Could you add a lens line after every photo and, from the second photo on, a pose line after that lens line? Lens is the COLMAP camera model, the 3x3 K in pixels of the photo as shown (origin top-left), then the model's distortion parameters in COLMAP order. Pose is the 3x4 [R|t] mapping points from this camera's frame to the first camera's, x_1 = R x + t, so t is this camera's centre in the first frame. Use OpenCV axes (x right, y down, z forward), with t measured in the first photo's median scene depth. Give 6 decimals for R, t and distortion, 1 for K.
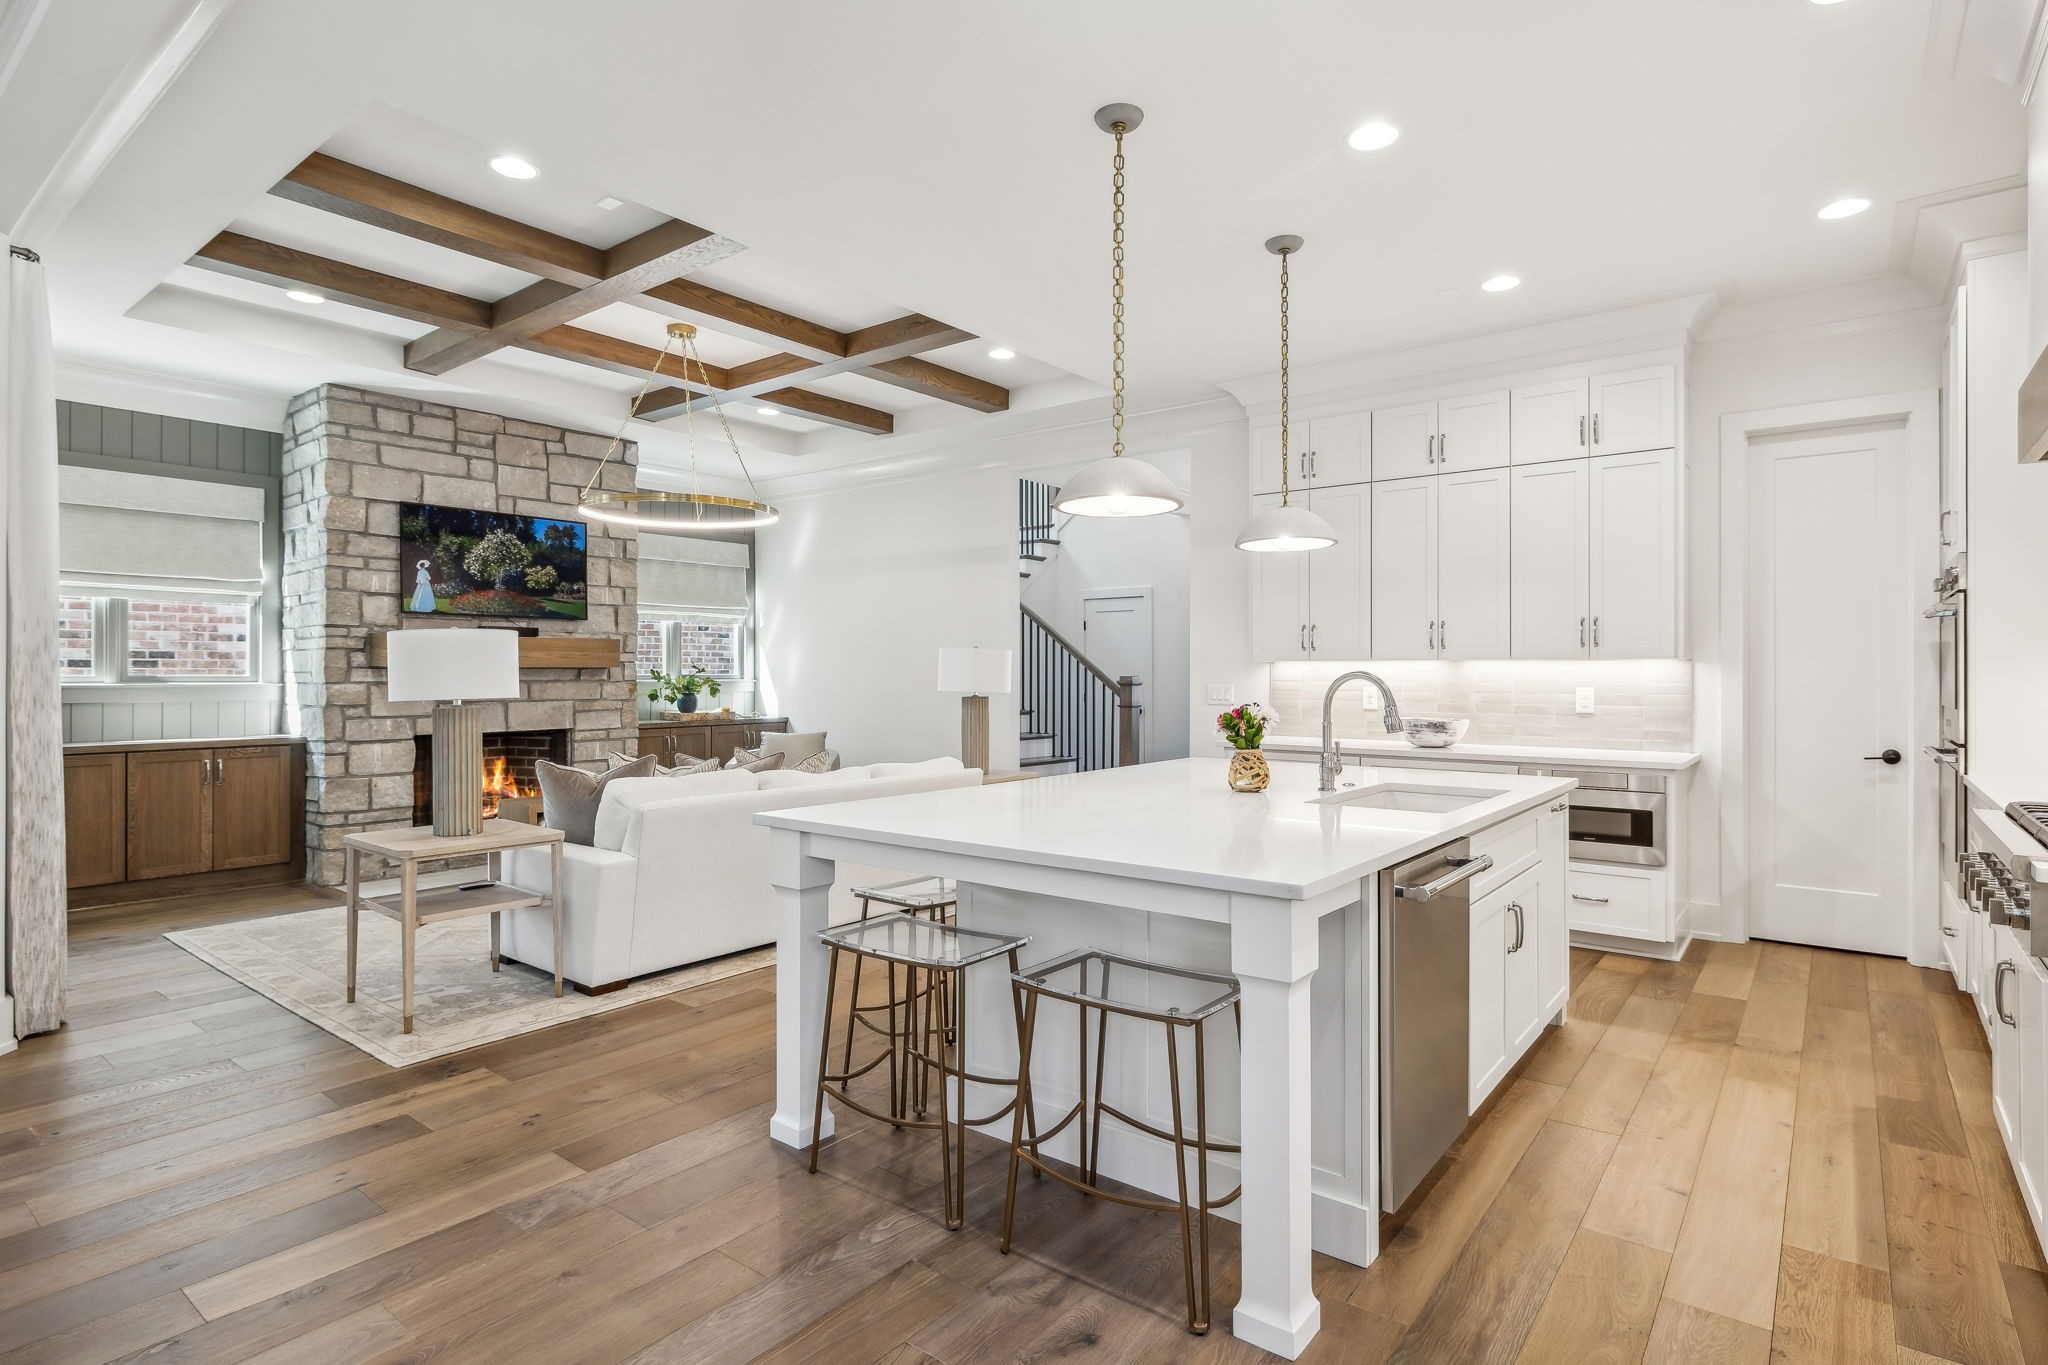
lens RADIAL K [[1049.8, 0, 1020.3], [0, 1049.8, 666.6], [0, 0, 1]] dist [-0.004269, -0.000074]
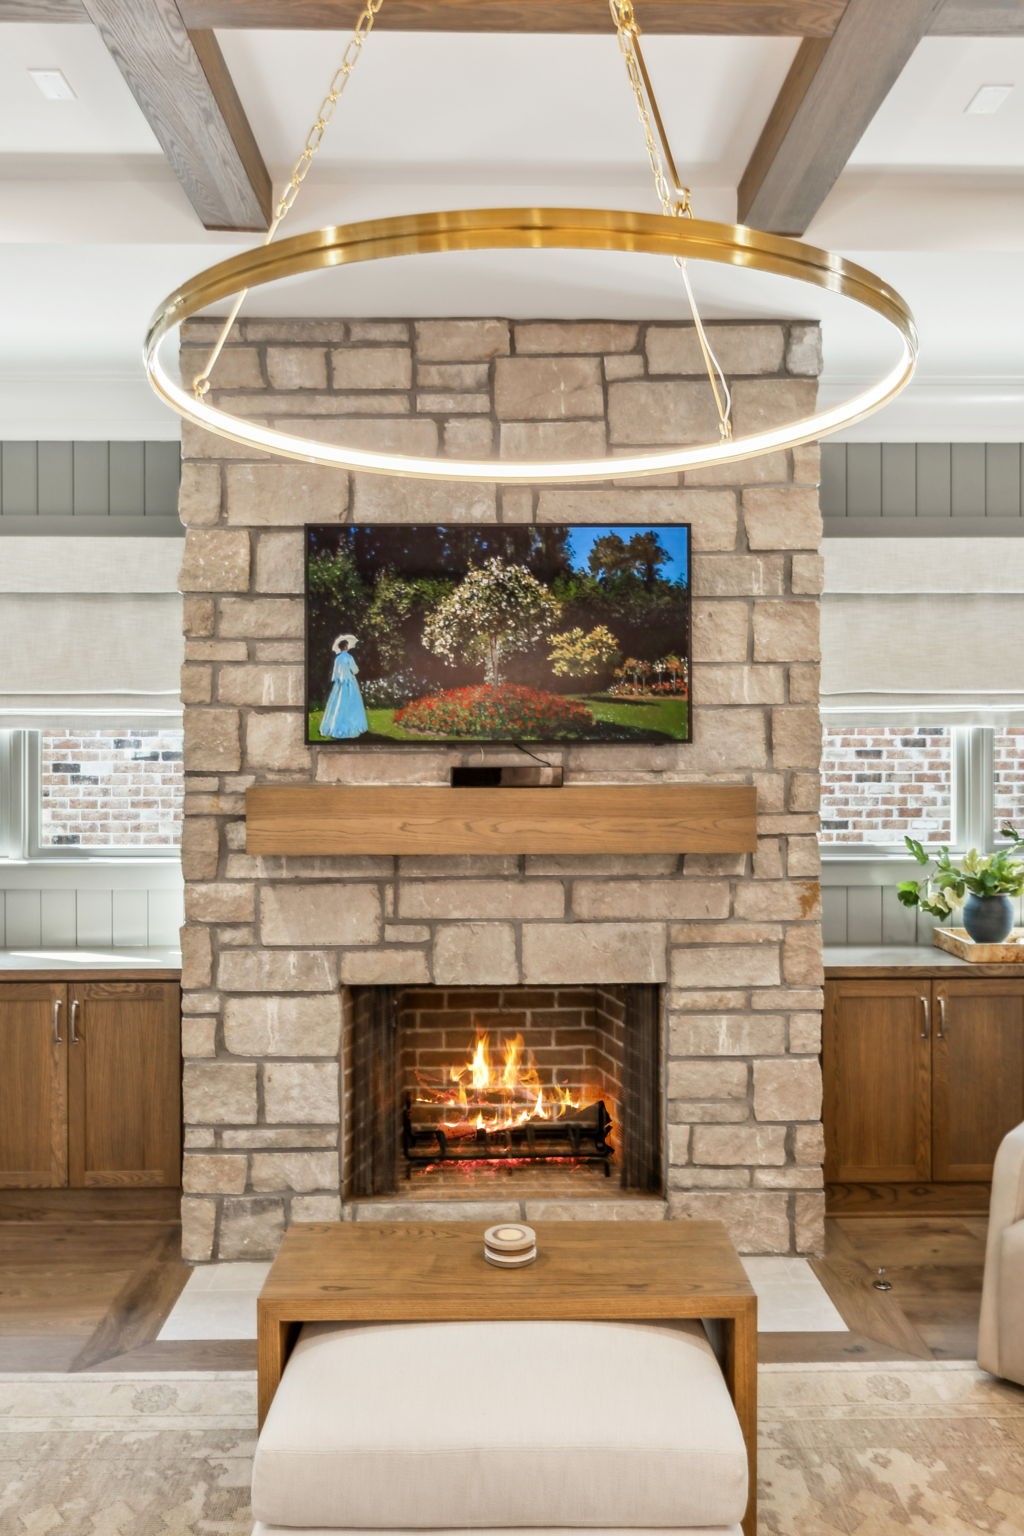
lens RADIAL K [[1161.6, 0, 512.0], [0, 1161.6, 768.0], [0, 0, 1]] dist [-0.006079, 0.000275]
pose [[0.635669, 0.004438, -0.771949, -0.090634], [0.007504, 0.999901, 0.011927, -0.043790], [0.771926, -0.013374, 0.635572, 0.689075]]
